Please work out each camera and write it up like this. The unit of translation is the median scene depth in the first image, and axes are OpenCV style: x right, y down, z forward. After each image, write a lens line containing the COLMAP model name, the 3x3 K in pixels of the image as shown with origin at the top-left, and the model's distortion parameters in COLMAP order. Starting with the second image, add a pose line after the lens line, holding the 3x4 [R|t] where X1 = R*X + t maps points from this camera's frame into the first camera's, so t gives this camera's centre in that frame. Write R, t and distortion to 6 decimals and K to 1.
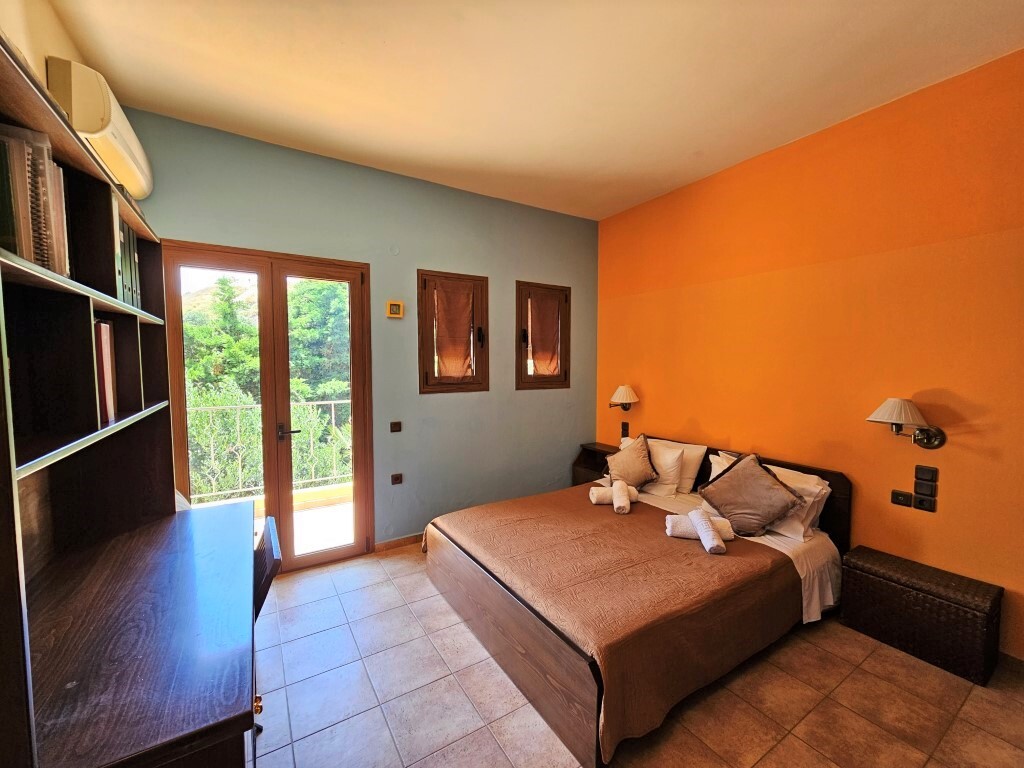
lens RADIAL K [[418.2, 0, 515.6], [0, 418.2, 385.6], [0, 0, 1]] dist [0.000513, 0.000084]
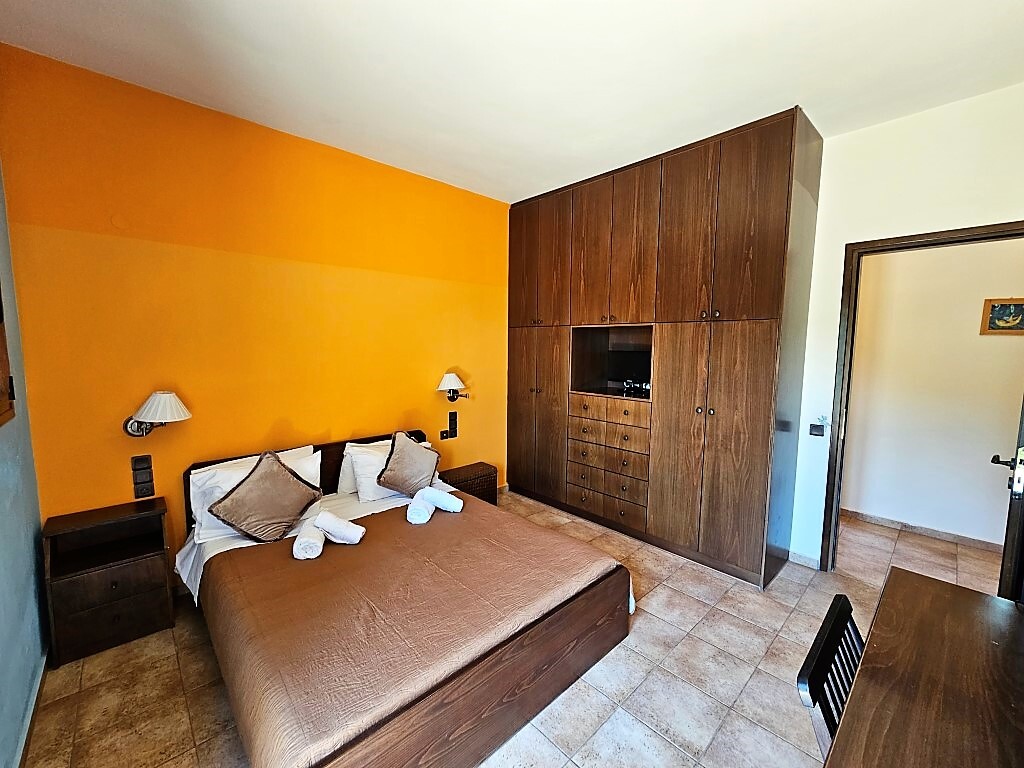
lens RADIAL K [[418.2, 0, 515.1], [0, 418.2, 384.4], [0, 0, 1]] dist [0.000513, 0.000084]
pose [[-0.192750, -0.098918, 0.976249, -0.815601], [0.043053, 0.993095, 0.109126, -0.107333], [-0.980303, 0.063064, -0.187160, 1.175610]]
